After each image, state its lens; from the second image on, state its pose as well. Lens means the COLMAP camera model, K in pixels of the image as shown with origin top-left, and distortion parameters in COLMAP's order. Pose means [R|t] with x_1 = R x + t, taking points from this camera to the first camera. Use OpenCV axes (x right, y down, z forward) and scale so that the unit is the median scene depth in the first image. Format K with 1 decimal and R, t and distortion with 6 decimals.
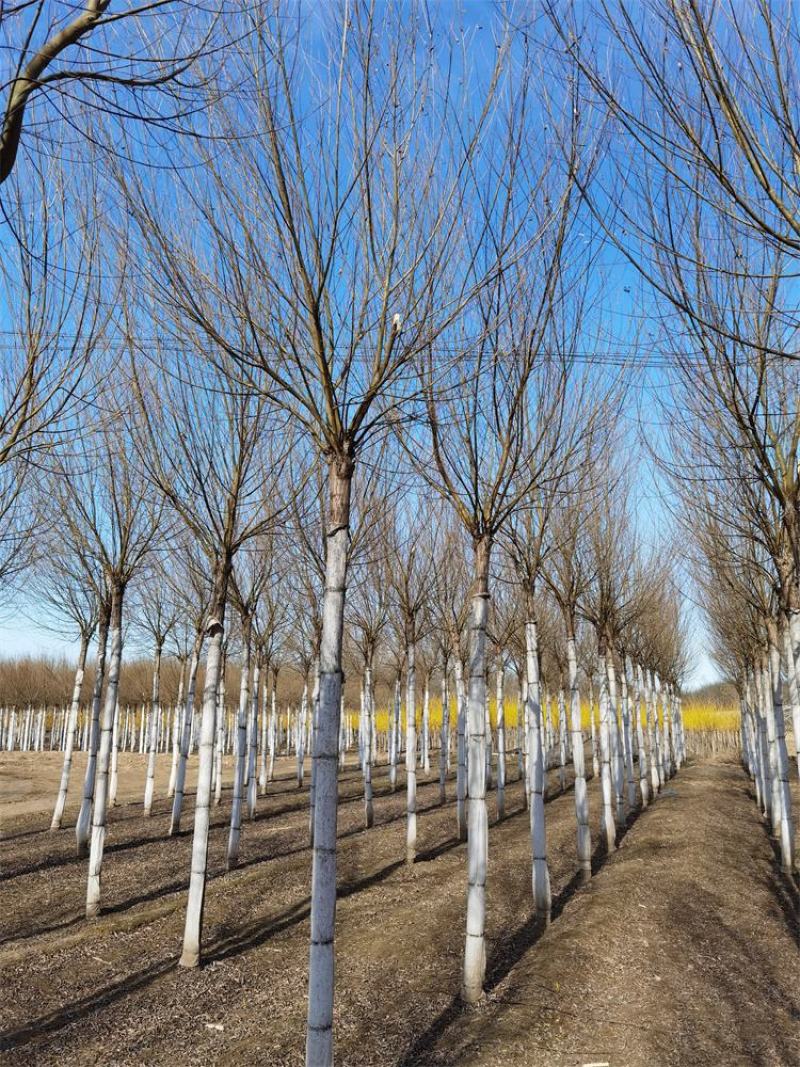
lens RADIAL K [[816.8, 0, 400.0], [0, 816.8, 533.5], [0, 0, 1]] dist [0.064781, -0.070746]
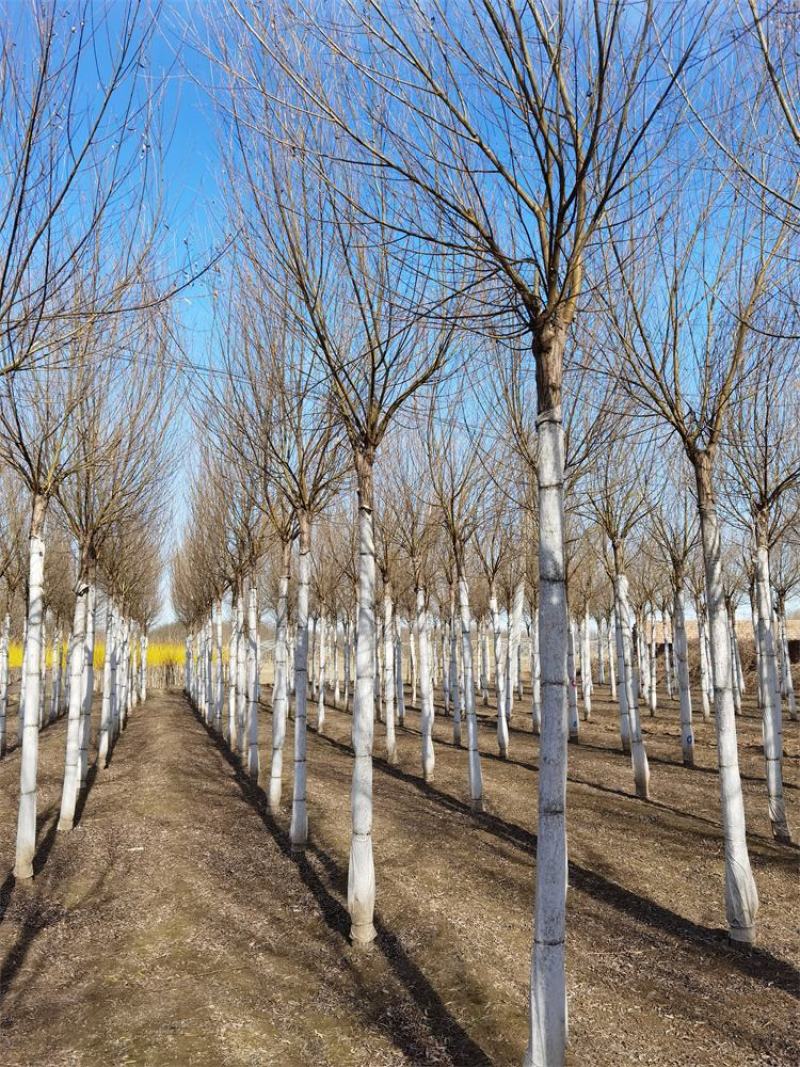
lens RADIAL K [[816.8, 0, 400.0], [0, 816.8, 533.5], [0, 0, 1]] dist [0.064781, -0.070746]
pose [[0.806746, 0.071965, 0.586499, -0.248086], [-0.114343, 0.992808, 0.035461, -0.034085], [-0.579729, -0.095670, 0.809173, -0.157474]]
